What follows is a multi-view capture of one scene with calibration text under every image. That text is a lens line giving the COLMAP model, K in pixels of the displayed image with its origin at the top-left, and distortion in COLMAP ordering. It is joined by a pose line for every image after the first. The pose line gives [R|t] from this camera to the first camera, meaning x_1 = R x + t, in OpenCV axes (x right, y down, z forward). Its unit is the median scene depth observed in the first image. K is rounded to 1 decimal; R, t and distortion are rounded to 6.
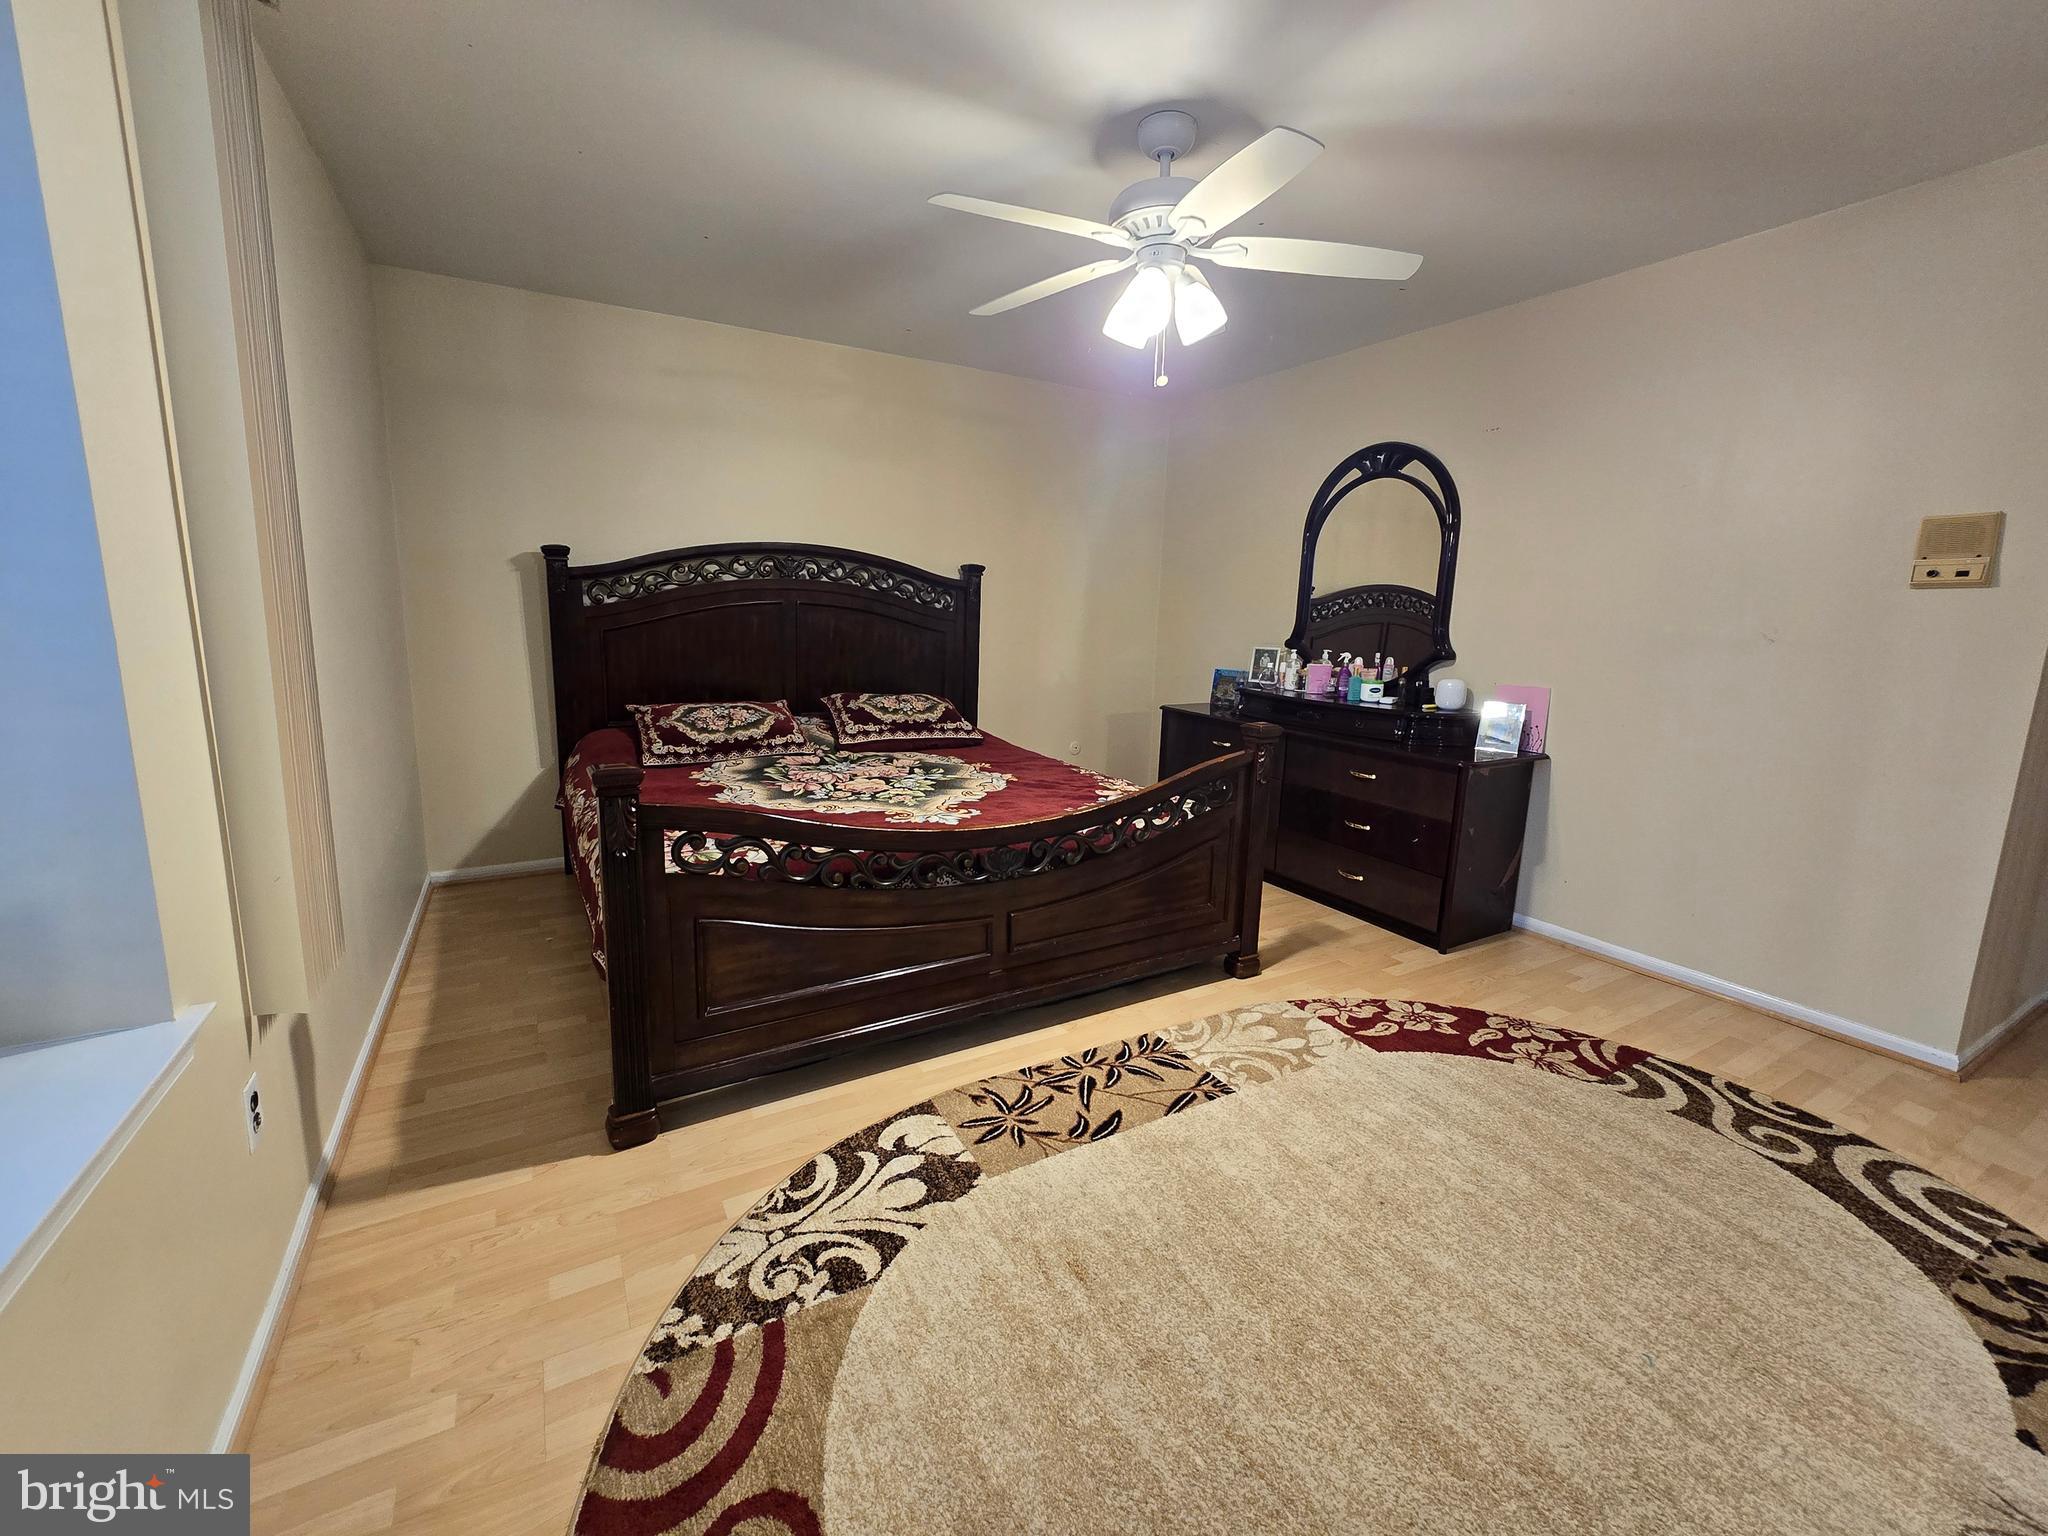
lens RADIAL K [[840.4, 0, 1024.6], [0, 840.4, 760.1], [0, 0, 1]] dist [-0.004299, 0.001312]
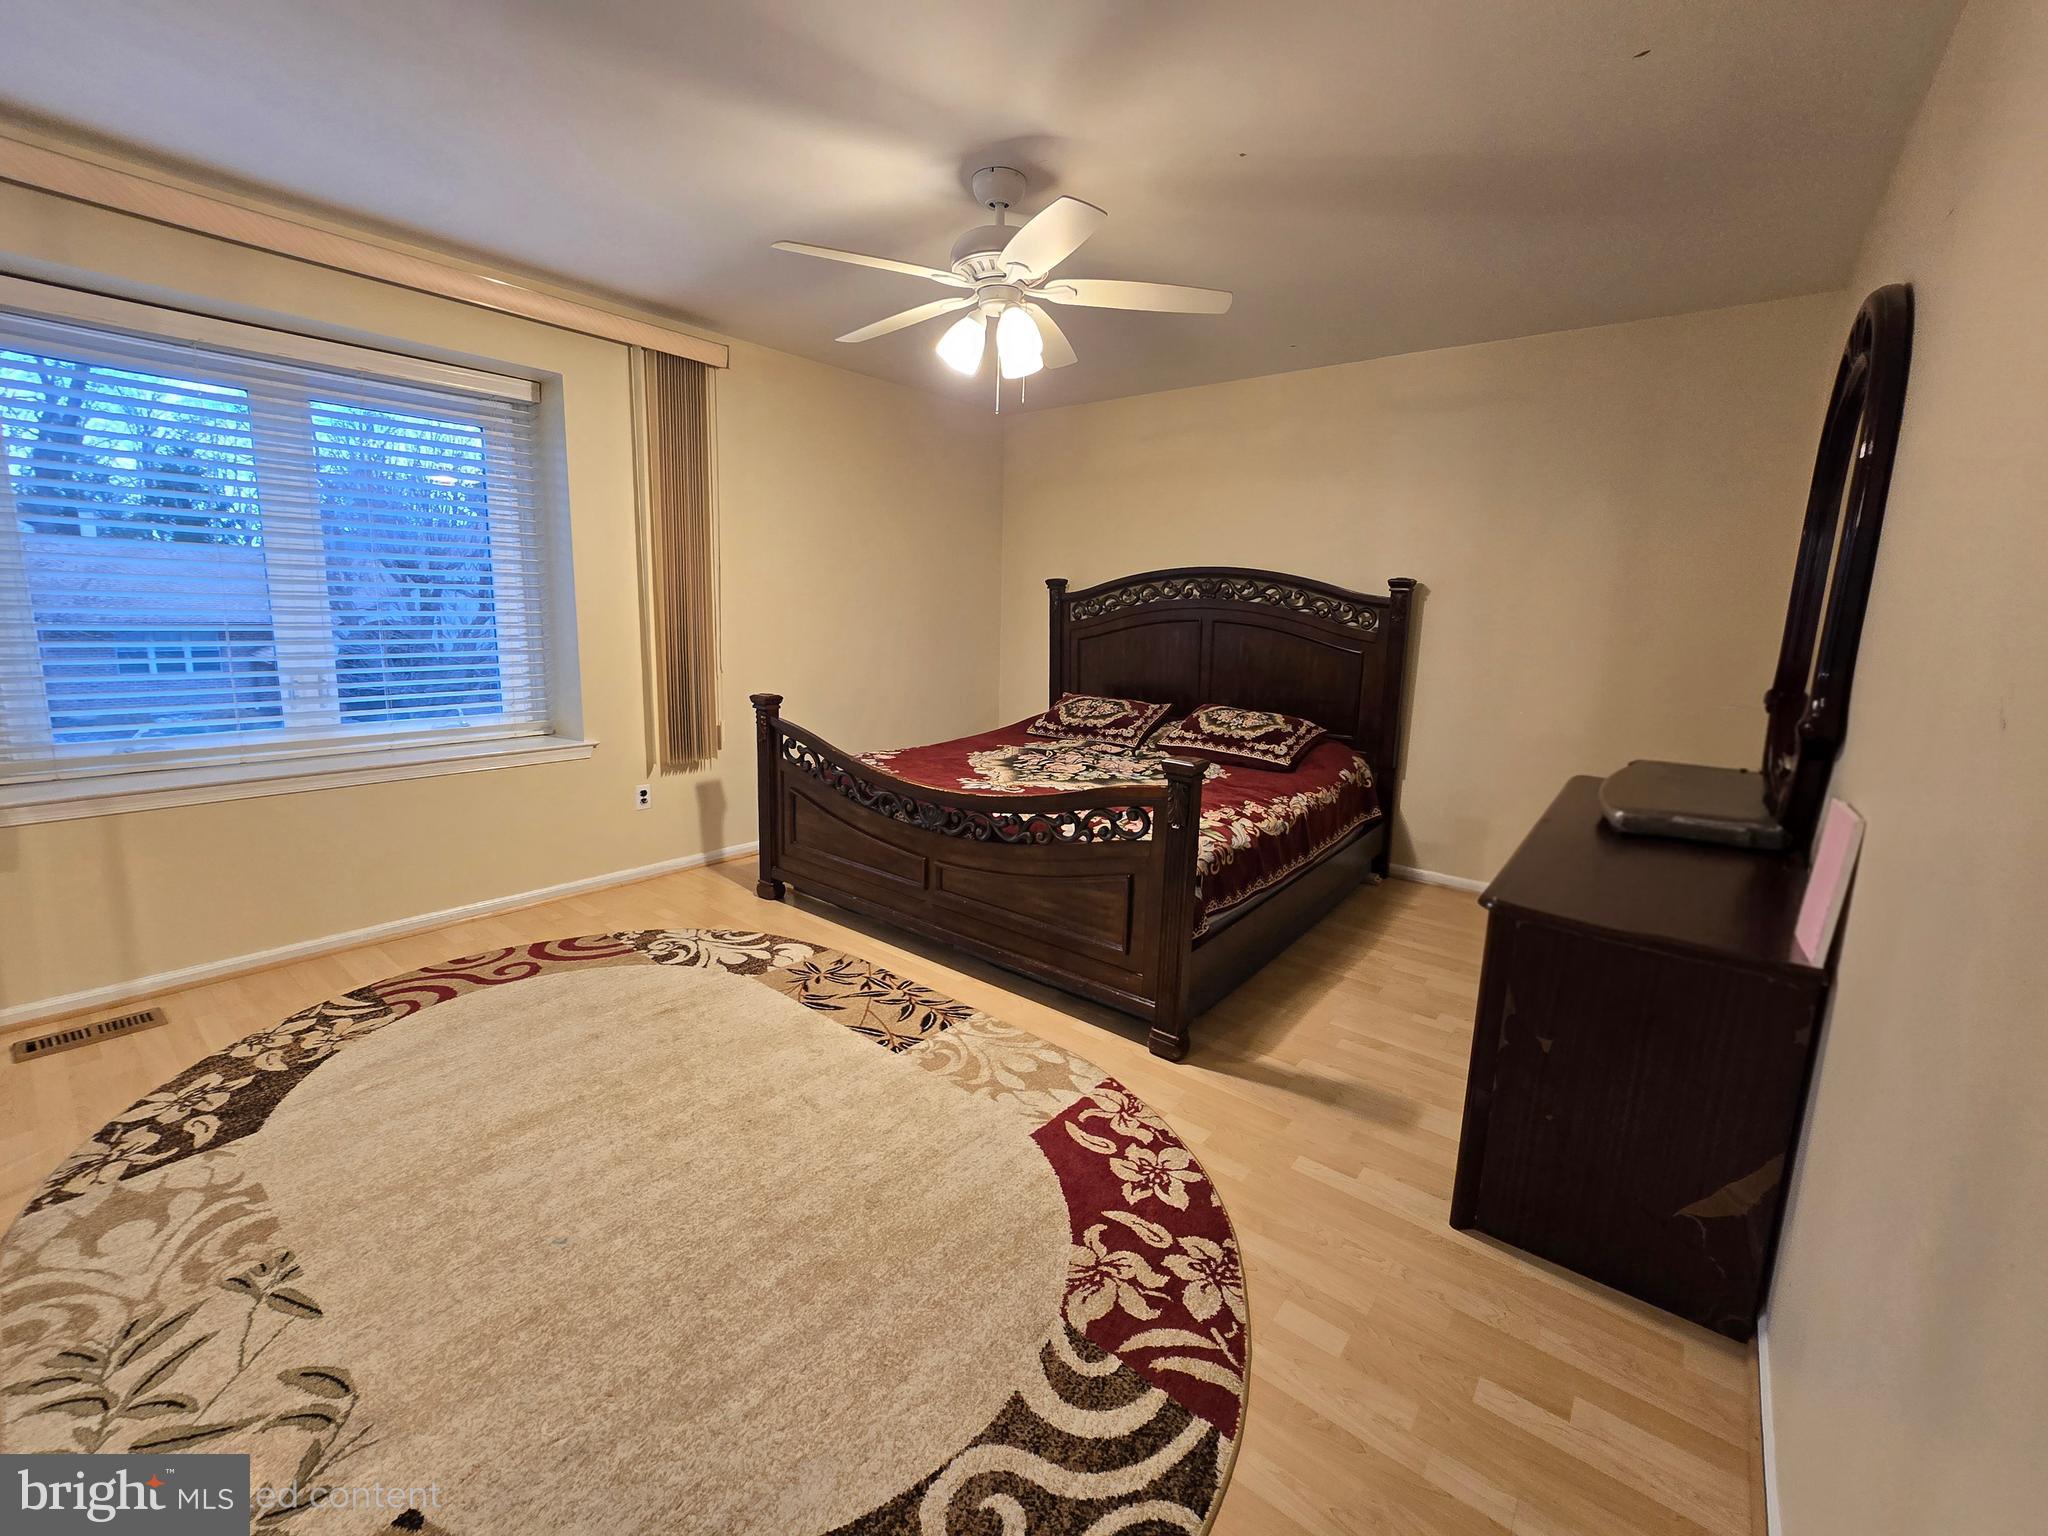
lens RADIAL K [[840.4, 0, 1018.4], [0, 840.4, 762.3], [0, 0, 1]] dist [-0.004299, 0.001312]
pose [[0.355922, 0.157543, -0.921140, 1.167663], [-0.189366, 0.977397, 0.093995, -0.101369], [0.915129, 0.140978, 0.377710, 0.629026]]
